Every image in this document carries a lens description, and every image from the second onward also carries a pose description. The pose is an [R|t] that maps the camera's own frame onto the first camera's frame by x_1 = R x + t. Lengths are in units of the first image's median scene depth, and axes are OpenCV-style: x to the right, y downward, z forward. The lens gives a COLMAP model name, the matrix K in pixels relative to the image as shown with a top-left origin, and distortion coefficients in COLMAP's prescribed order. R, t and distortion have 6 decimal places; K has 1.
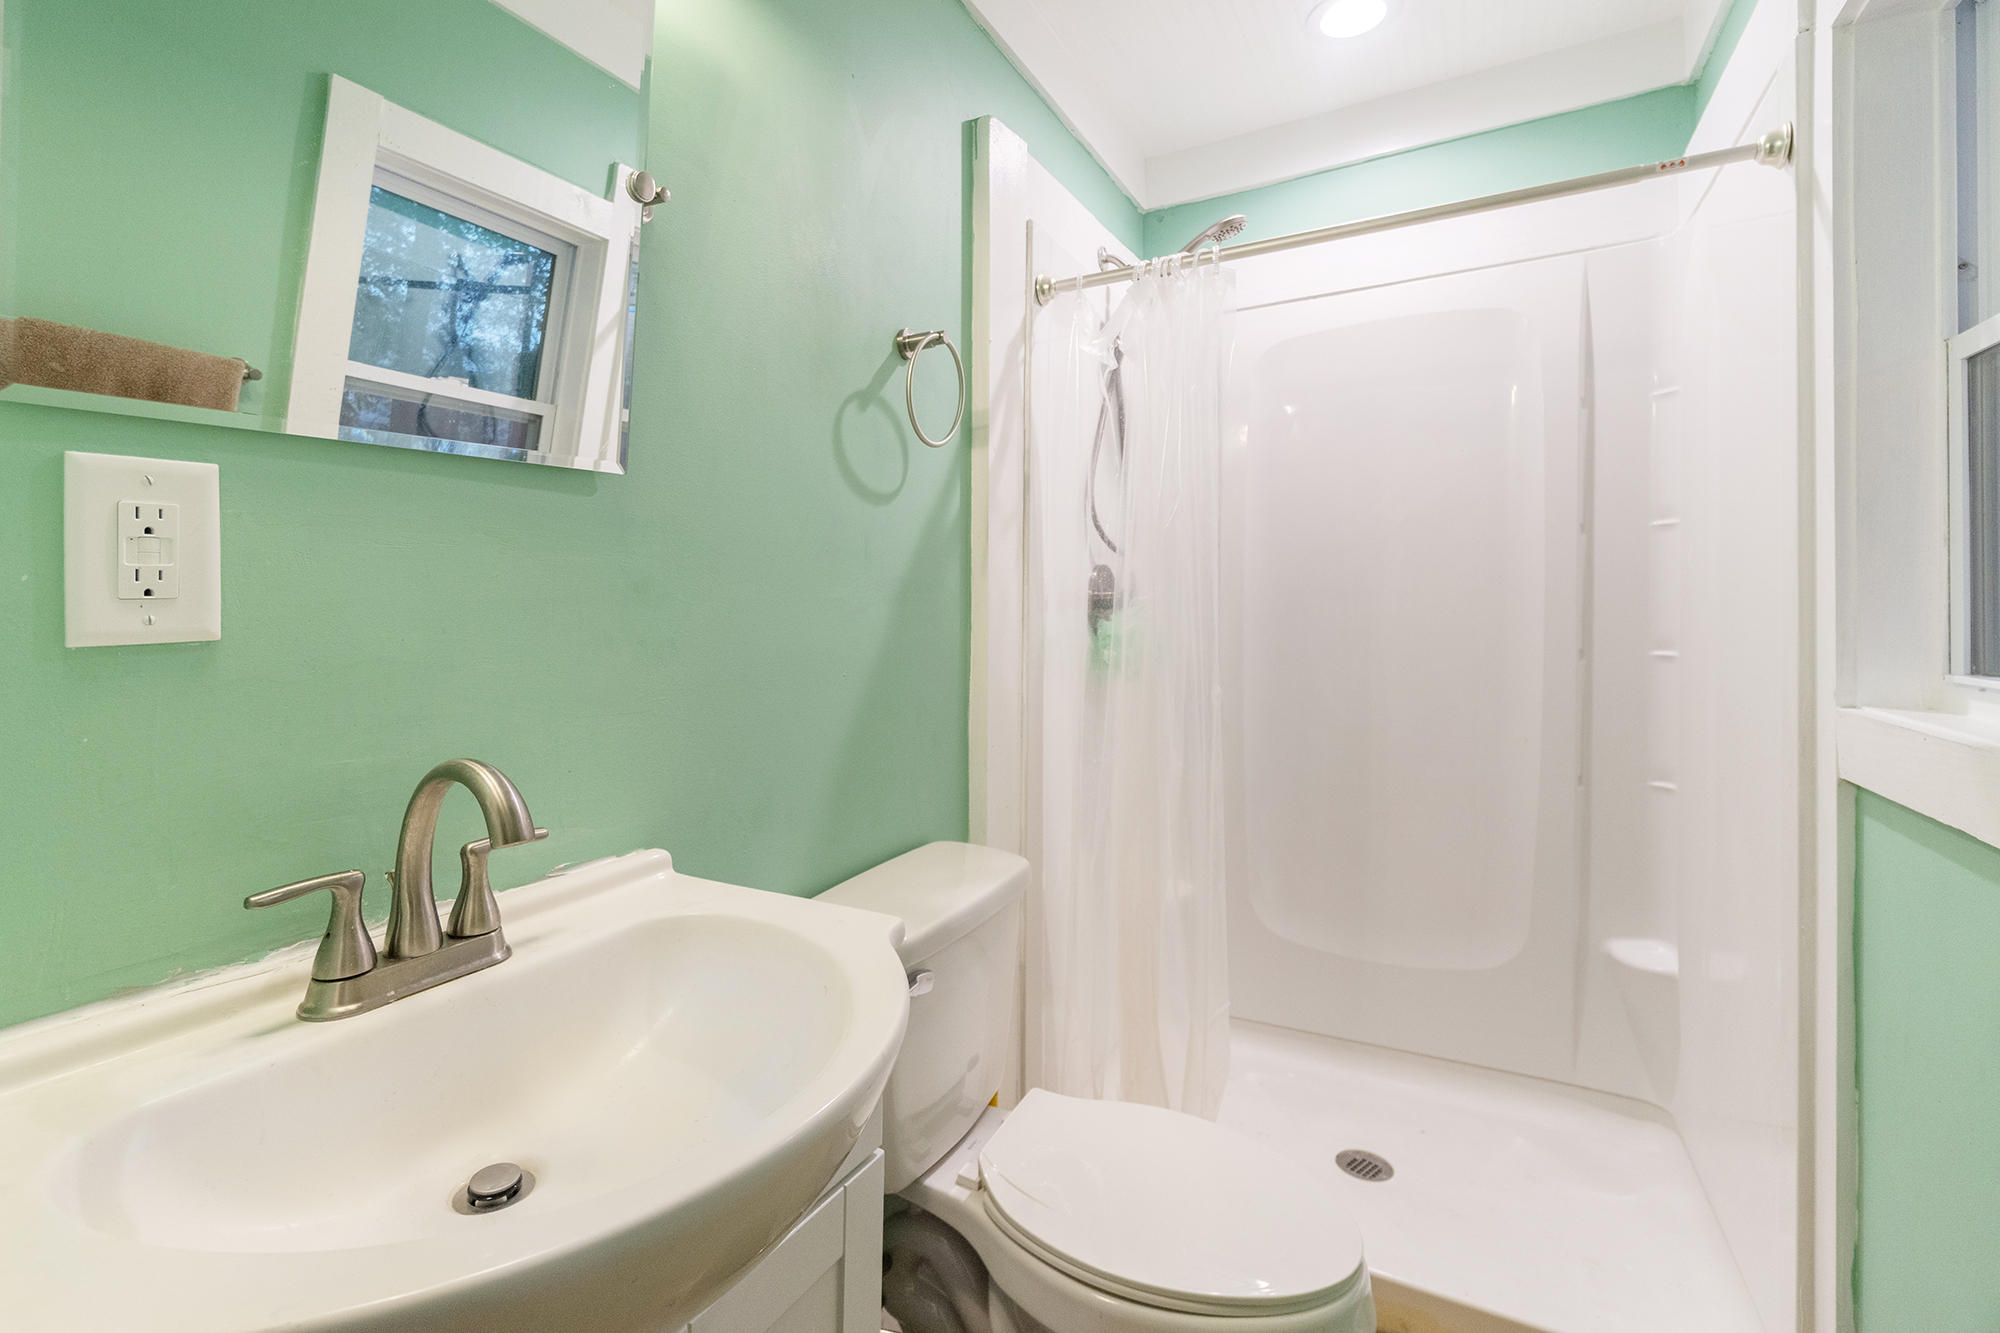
lens RADIAL K [[845.4, 0, 997.1], [0, 845.4, 603.1], [0, 0, 1]] dist [-0.001158, 0.000096]
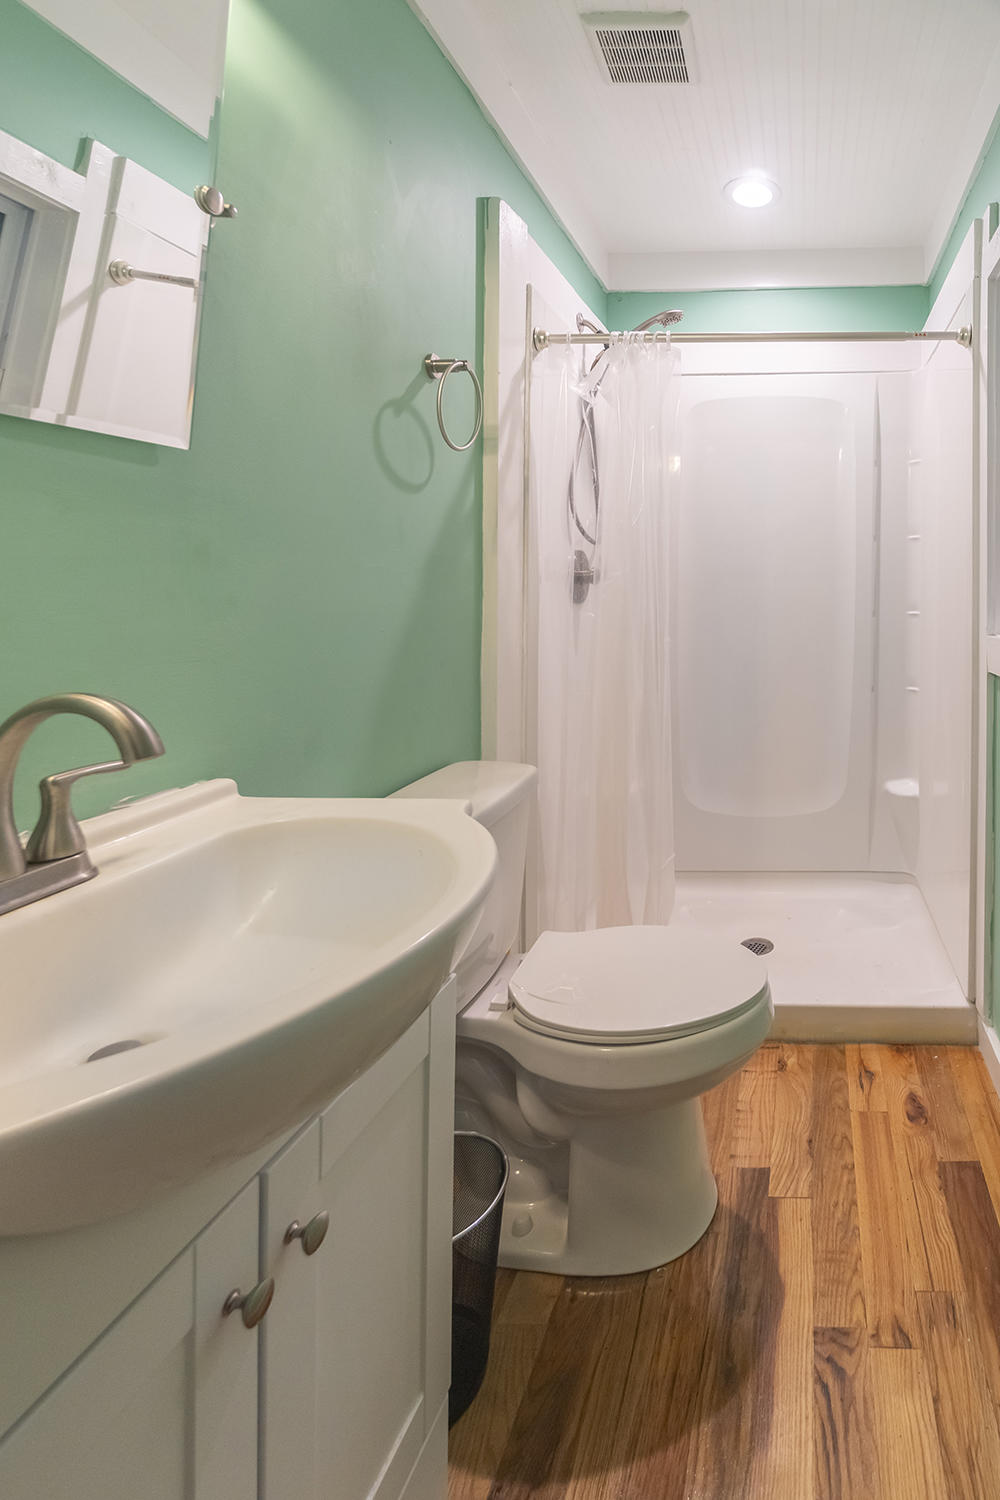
lens RADIAL K [[1481.9, 0, 500.0], [0, 1481.9, 750.0], [0, 0, 1]] dist [-0.066753, 0.146769]
pose [[0.893877, -0.000405, 0.448312, -1.024591], [-0.004979, 0.999929, 0.010829, 0.242509], [-0.448285, -0.011912, 0.893811, -1.026383]]
